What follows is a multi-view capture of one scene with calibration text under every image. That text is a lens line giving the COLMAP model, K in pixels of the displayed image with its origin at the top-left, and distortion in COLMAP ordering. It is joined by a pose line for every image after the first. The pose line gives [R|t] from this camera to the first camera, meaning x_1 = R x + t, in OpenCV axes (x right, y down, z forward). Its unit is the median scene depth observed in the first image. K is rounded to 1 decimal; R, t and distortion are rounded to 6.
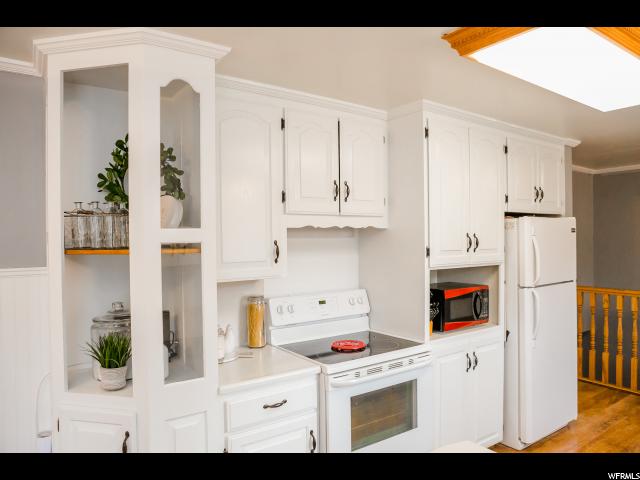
lens RADIAL K [[443.1, 0, 320.0], [0, 443.1, 240.0], [0, 0, 1]] dist [-0.106425, 0.091771]
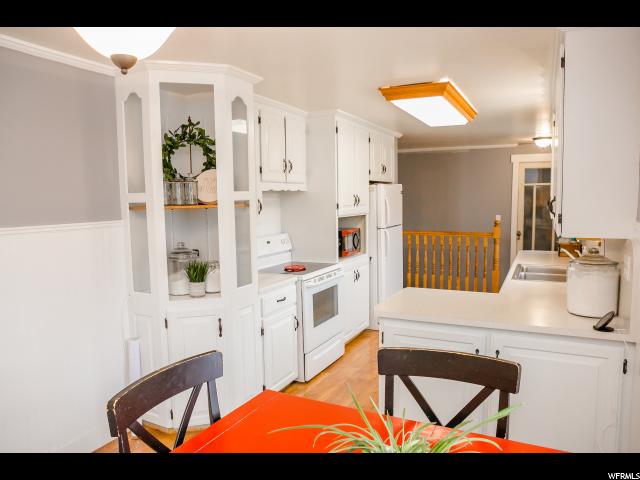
lens RADIAL K [[450.8, 0, 324.4], [0, 450.8, 241.0], [0, 0, 1]] dist [-0.107959, 0.096581]
pose [[0.880998, -0.049758, 0.470497, -0.552257], [0.009312, 0.996085, 0.087906, 0.008686], [-0.473029, -0.073064, 0.878012, -0.400179]]
